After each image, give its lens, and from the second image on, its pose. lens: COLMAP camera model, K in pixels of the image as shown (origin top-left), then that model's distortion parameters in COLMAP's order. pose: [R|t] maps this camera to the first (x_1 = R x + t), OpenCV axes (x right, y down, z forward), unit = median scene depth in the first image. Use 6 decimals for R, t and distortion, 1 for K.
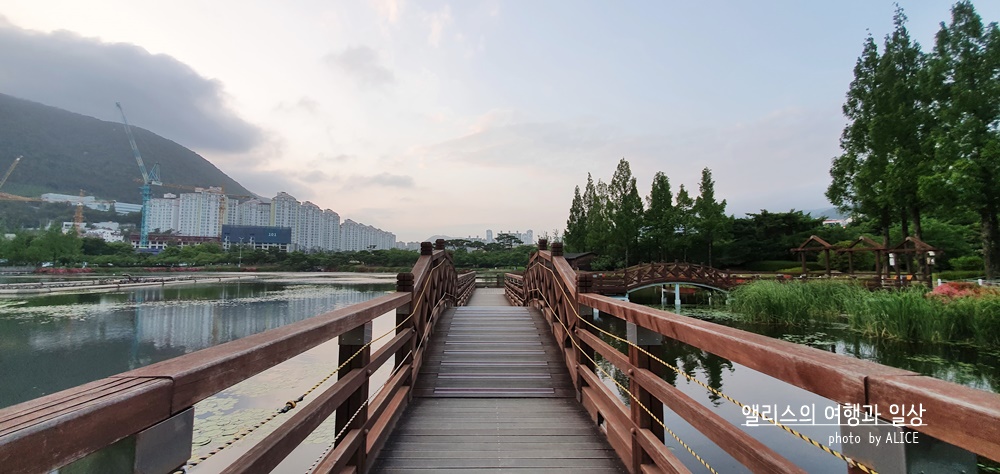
lens RADIAL K [[390.2, 0, 499.8], [0, 390.2, 242.9], [0, 0, 1]] dist [0.002769, 0.000296]
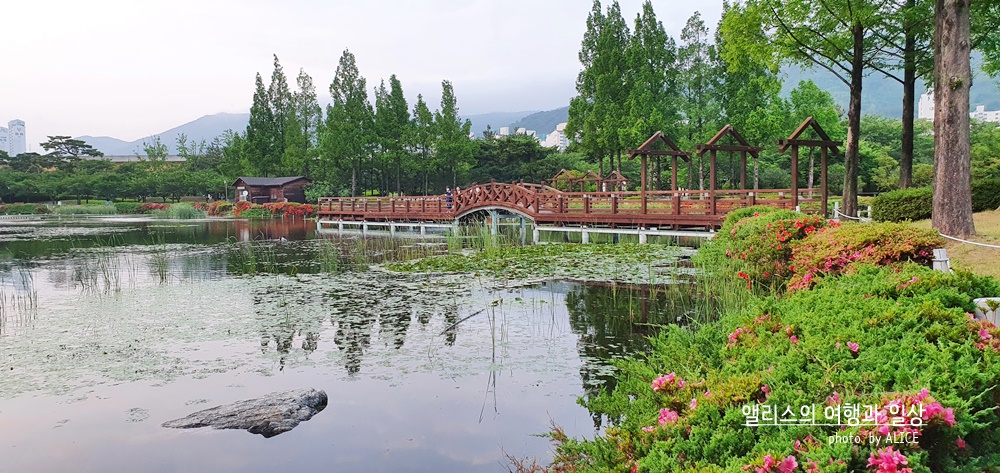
lens RADIAL K [[782.7, 0, 496.8], [0, 782.7, 241.2], [0, 0, 1]] dist [0.010303, -0.011041]
pose [[0.784559, -0.039689, 0.618783, -0.654619], [-0.028869, 0.994529, 0.100393, -0.021762], [-0.619382, -0.096628, 0.779121, -0.601494]]
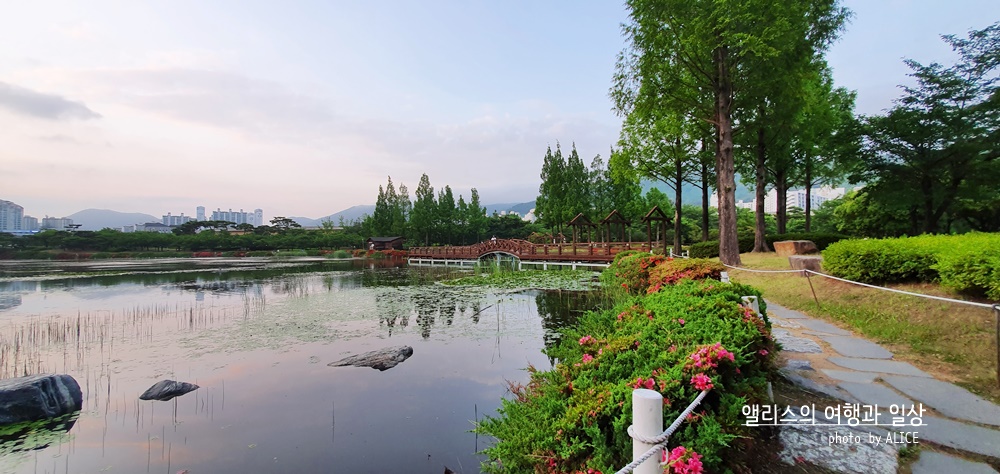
lens RADIAL K [[390.2, 0, 502.6], [0, 390.2, 229.1], [0, 0, 1]] dist [0.002769, 0.000296]
pose [[0.779658, 0.018634, 0.625928, -0.625500], [-0.024011, 0.999712, 0.000146, -0.021324], [-0.625745, -0.015143, 0.779881, -0.562904]]
